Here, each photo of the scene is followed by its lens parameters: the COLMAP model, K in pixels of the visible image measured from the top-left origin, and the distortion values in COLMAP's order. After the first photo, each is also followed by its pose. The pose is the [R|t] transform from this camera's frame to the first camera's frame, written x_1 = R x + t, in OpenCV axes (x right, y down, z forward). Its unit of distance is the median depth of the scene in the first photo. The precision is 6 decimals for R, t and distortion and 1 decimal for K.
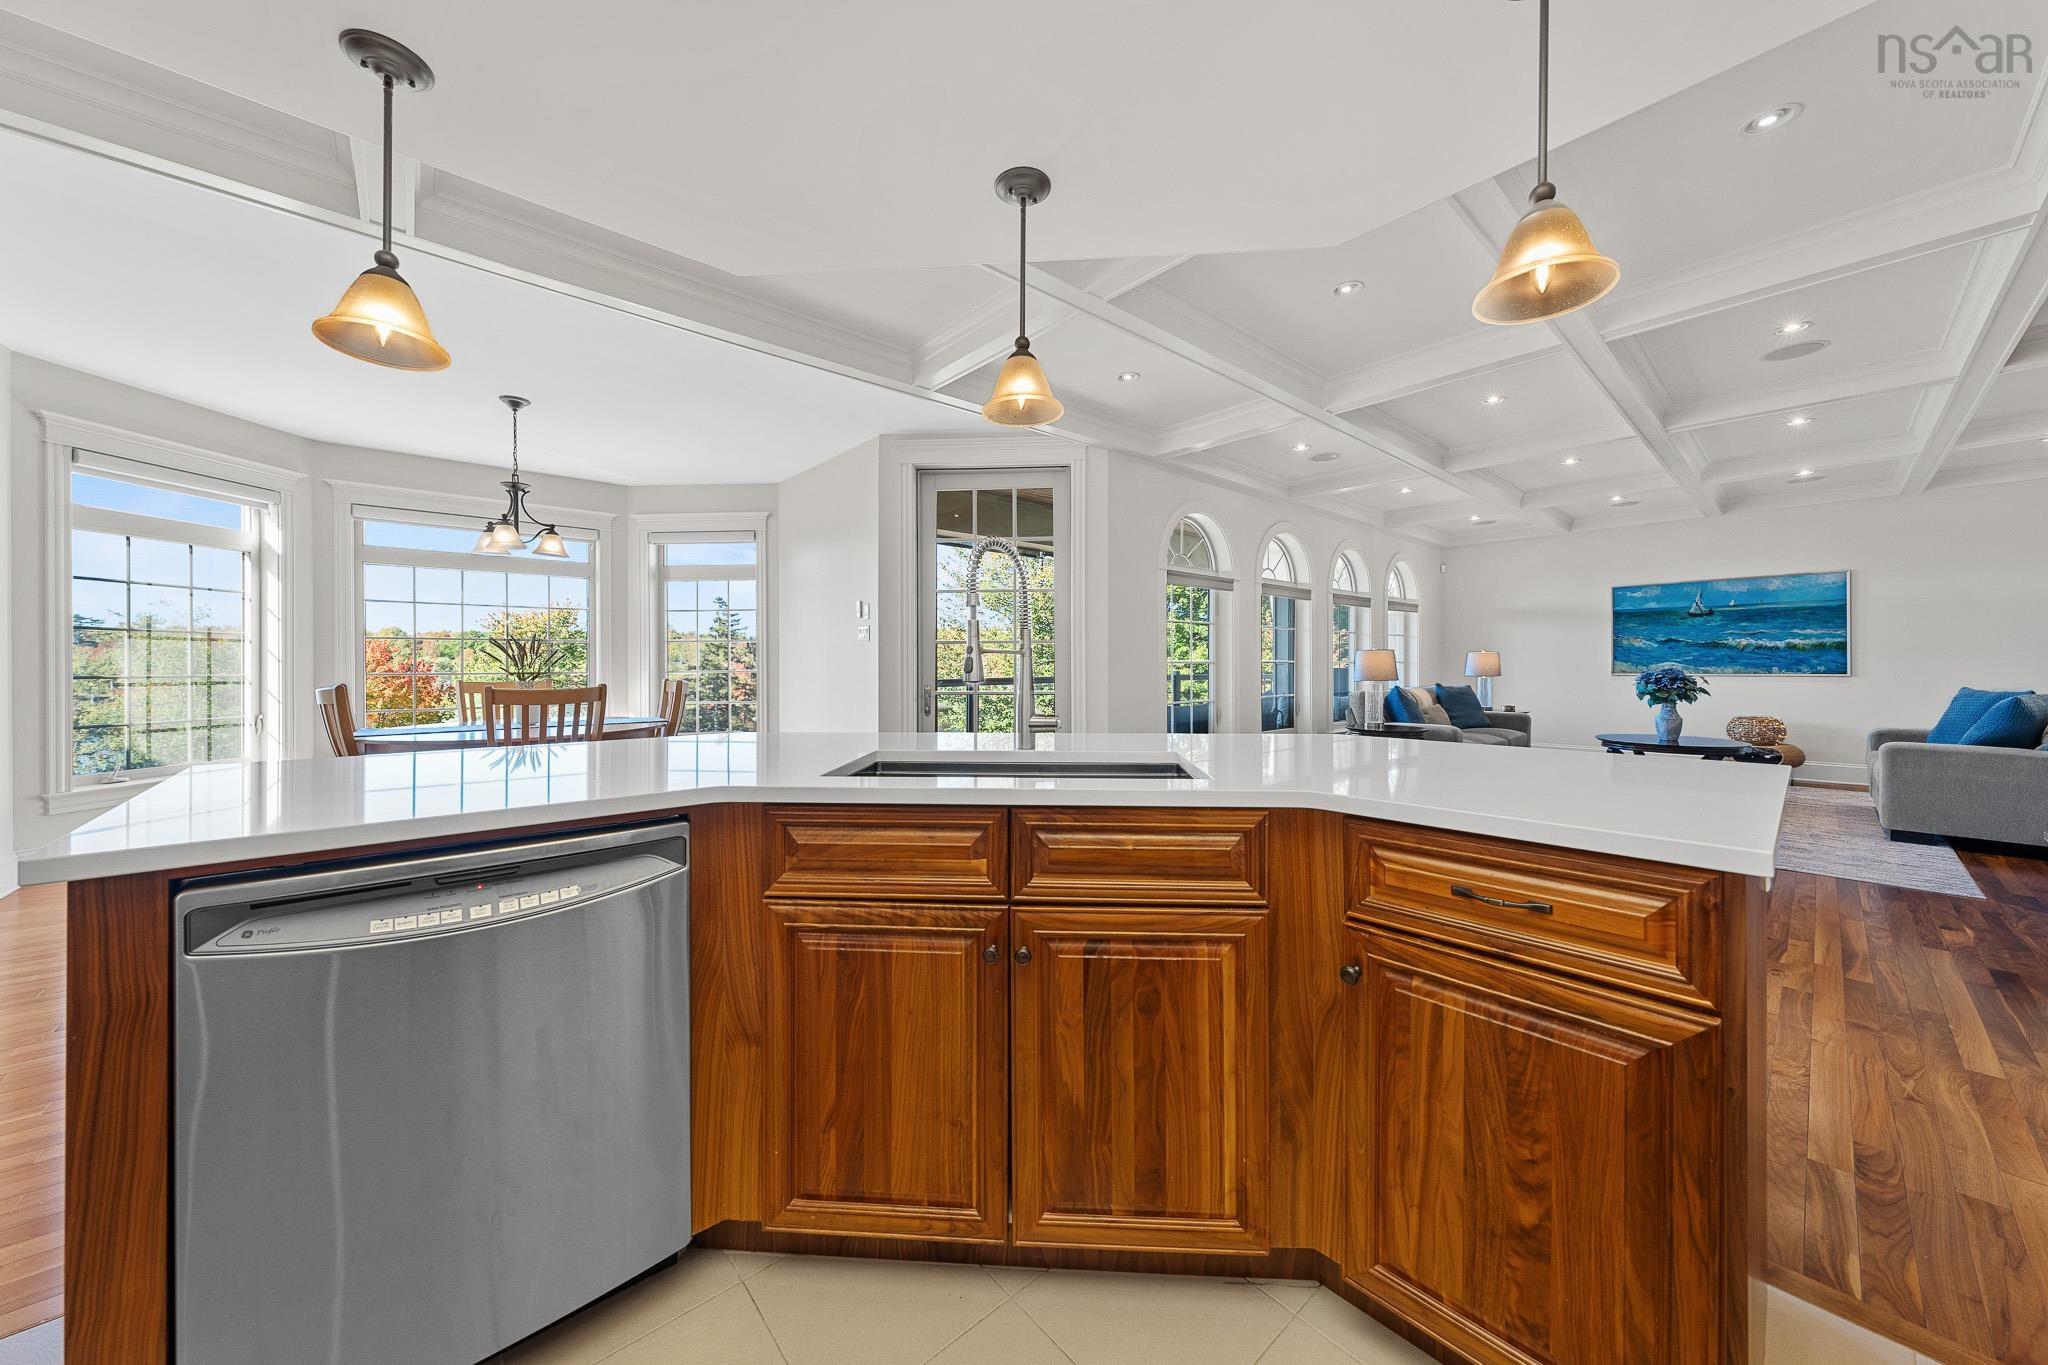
lens RADIAL K [[705.6, 0, 1028.8], [0, 705.6, 665.4], [0, 0, 1]] dist [-0.002619, -0.000134]
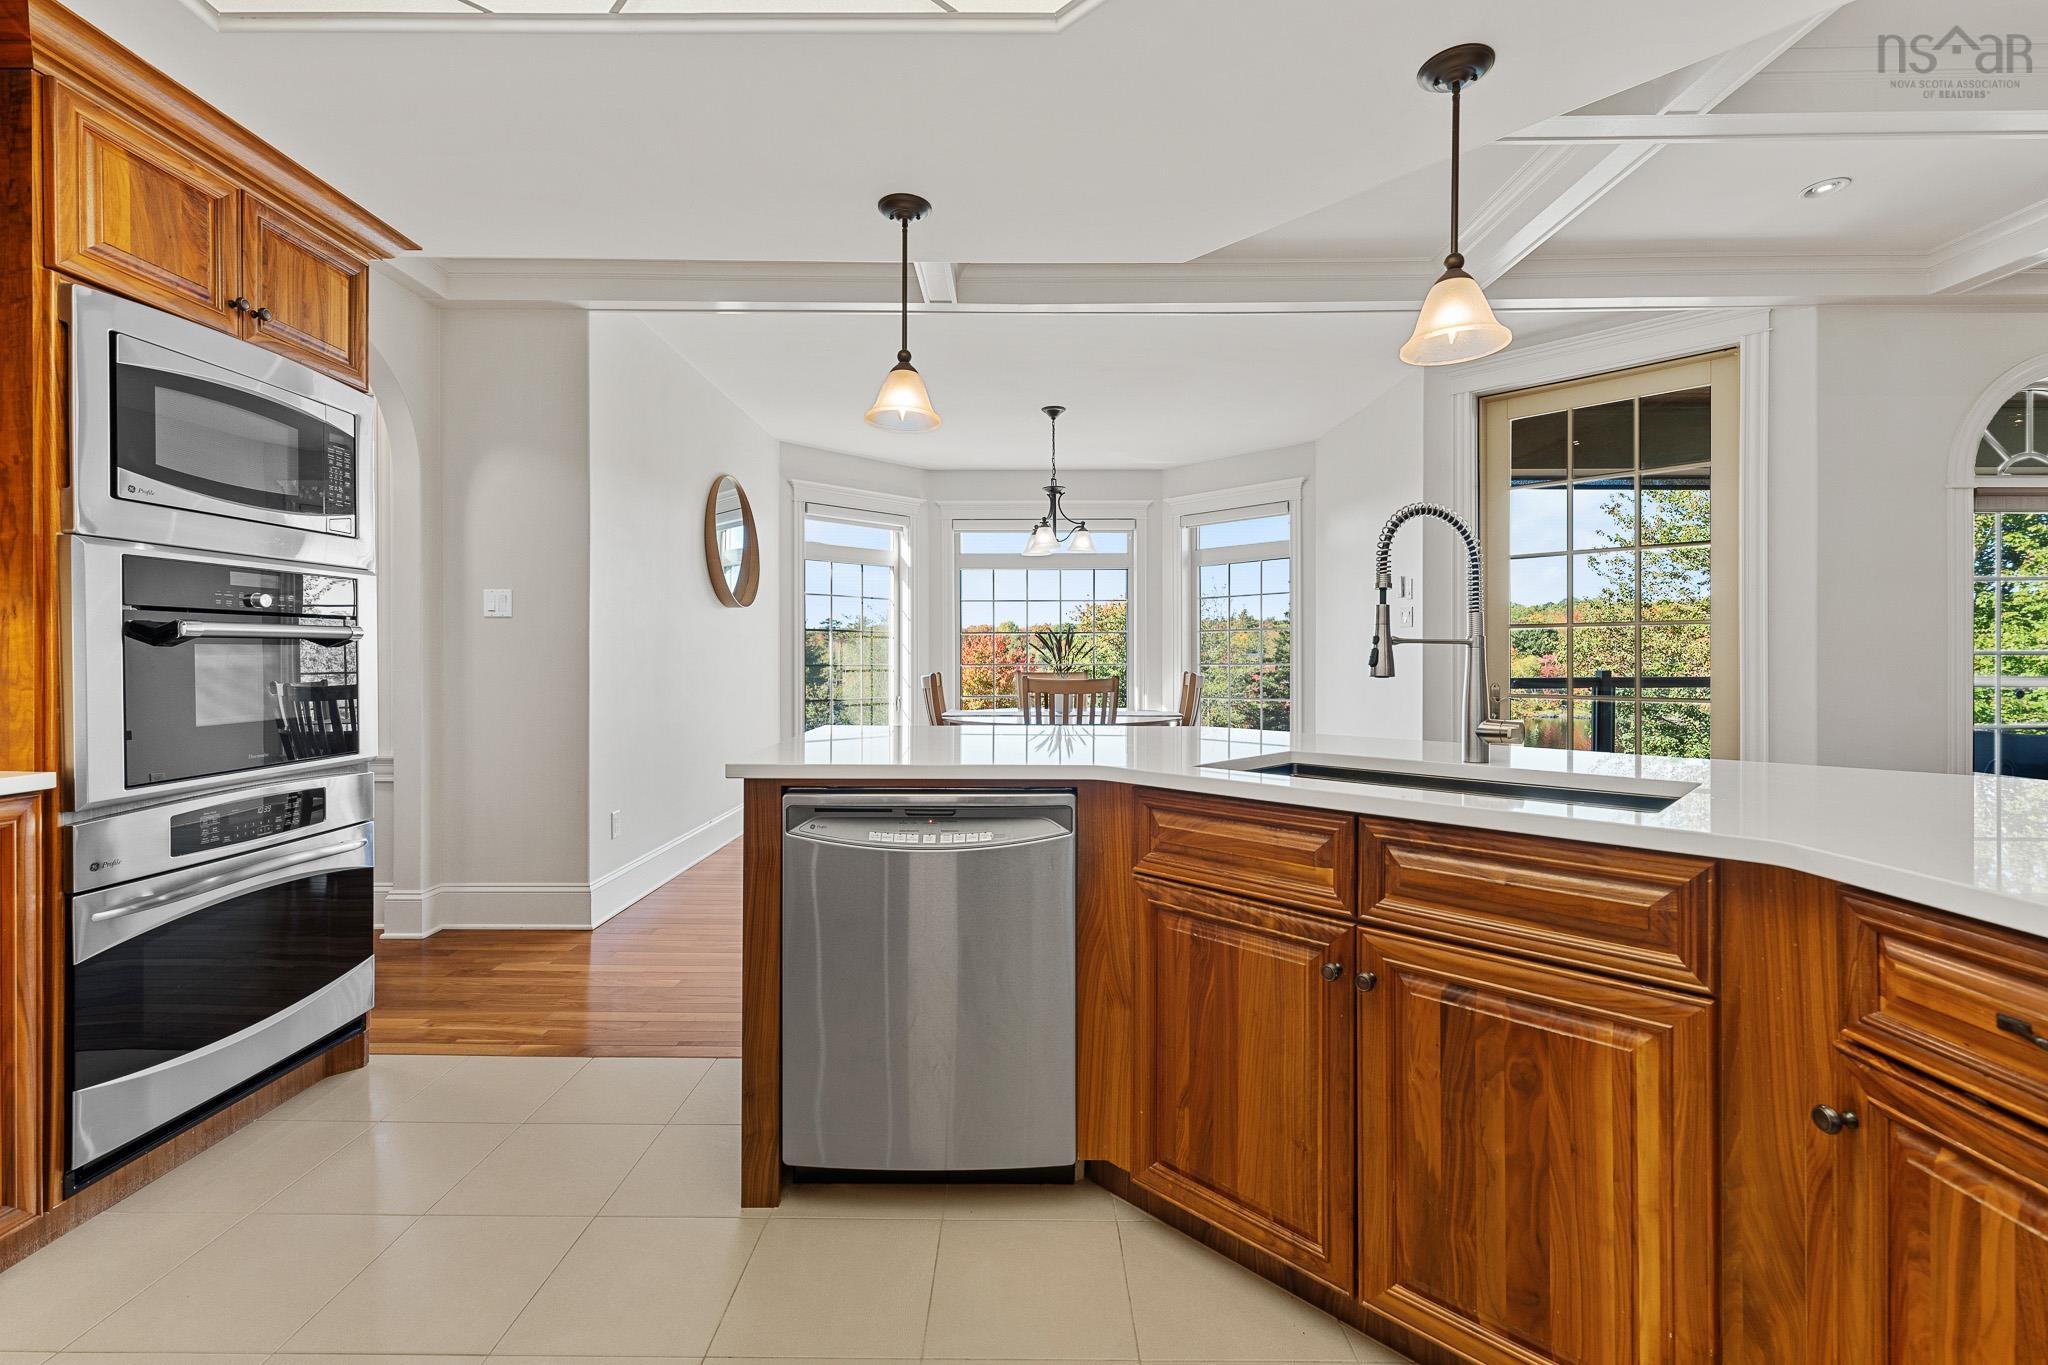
lens RADIAL K [[886.0, 0, 1020.1], [0, 886.0, 659.2], [0, 0, 1]] dist [-0.000099, -0.000060]
pose [[0.748452, 0.002768, -0.663183, 0.396529], [-0.001396, 0.999996, 0.002599, -0.000303], [0.663187, -0.001020, 0.748453, -0.129871]]
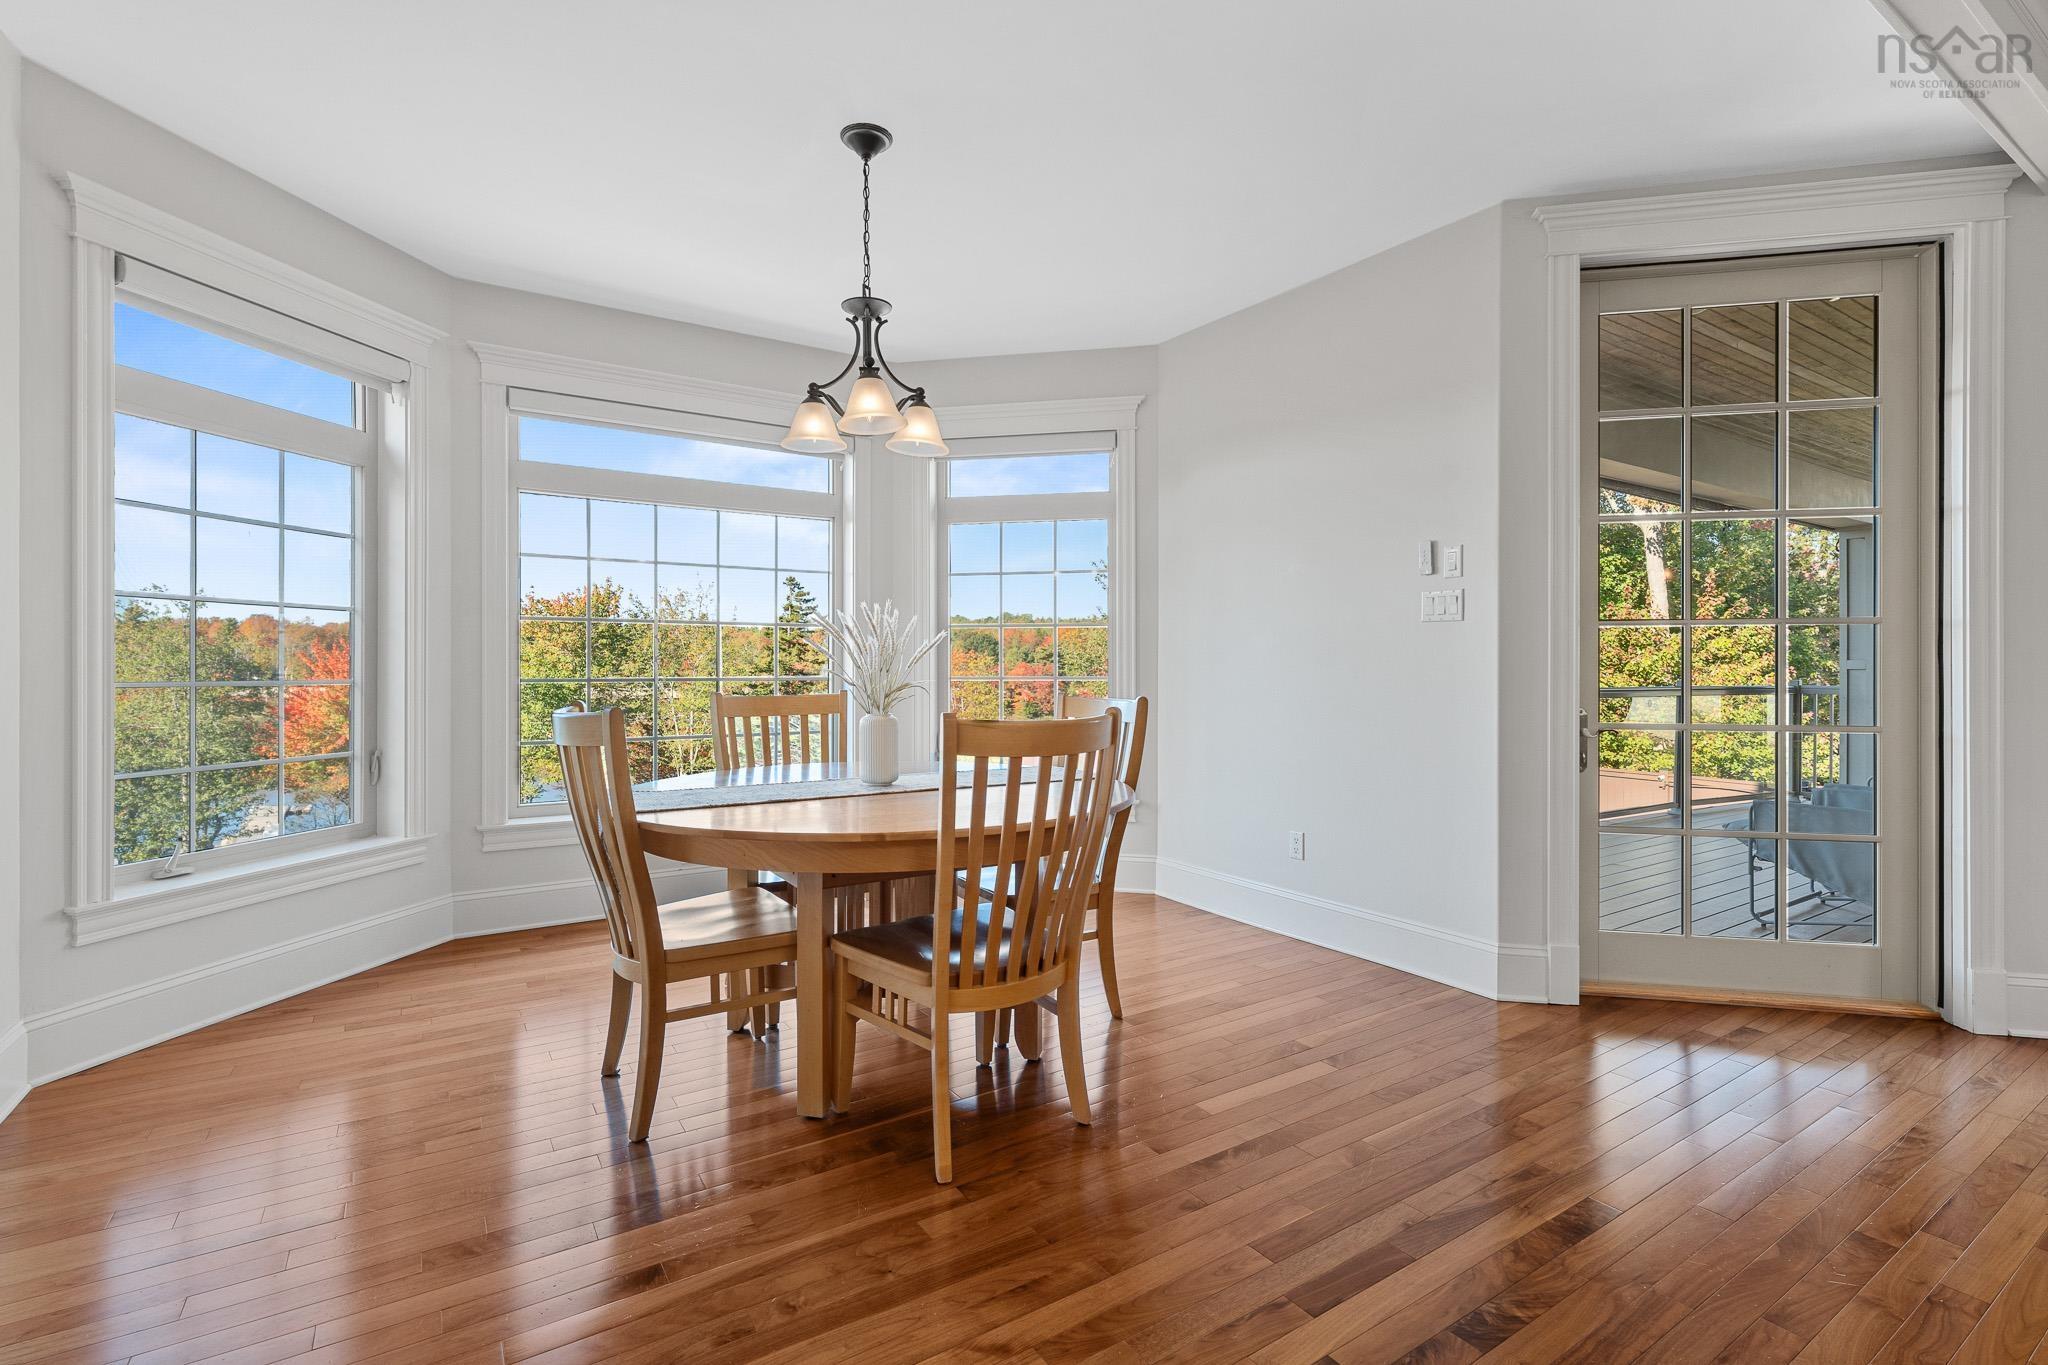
lens RADIAL K [[954.2, 0, 1032.9], [0, 954.2, 669.3], [0, 0, 1]] dist [-0.001722, -0.000025]
pose [[0.989706, 0.004445, -0.143045, -1.627309], [-0.004442, 0.999990, 0.000344, 0.003228], [0.143046, 0.000295, 0.989716, 1.098219]]
